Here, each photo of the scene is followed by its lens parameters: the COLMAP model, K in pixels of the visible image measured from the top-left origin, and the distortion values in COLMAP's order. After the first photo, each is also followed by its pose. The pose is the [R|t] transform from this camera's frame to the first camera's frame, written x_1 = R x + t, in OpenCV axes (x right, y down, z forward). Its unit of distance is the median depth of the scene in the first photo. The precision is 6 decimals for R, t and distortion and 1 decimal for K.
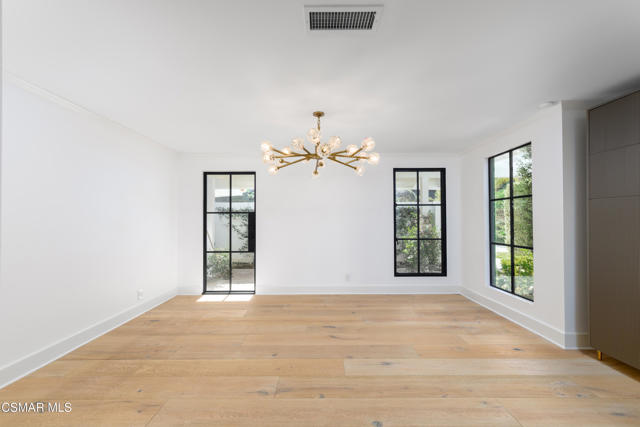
lens RADIAL K [[272.2, 0, 320.0], [0, 272.2, 213.5], [0, 0, 1]] dist [0.000290, 0.000616]
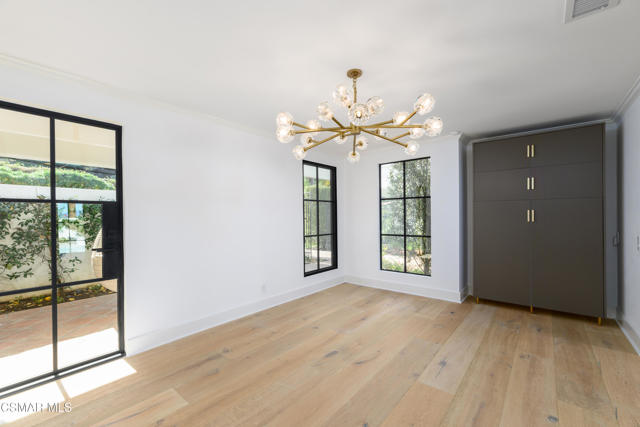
lens RADIAL K [[272.2, 0, 320.0], [0, 272.2, 213.5], [0, 0, 1]] dist [0.000290, 0.000616]
pose [[0.642291, -0.001369, 0.766459, -0.536903], [-0.012495, 0.999847, 0.012256, 0.003988], [-0.766359, -0.017449, 0.642176, 0.488112]]
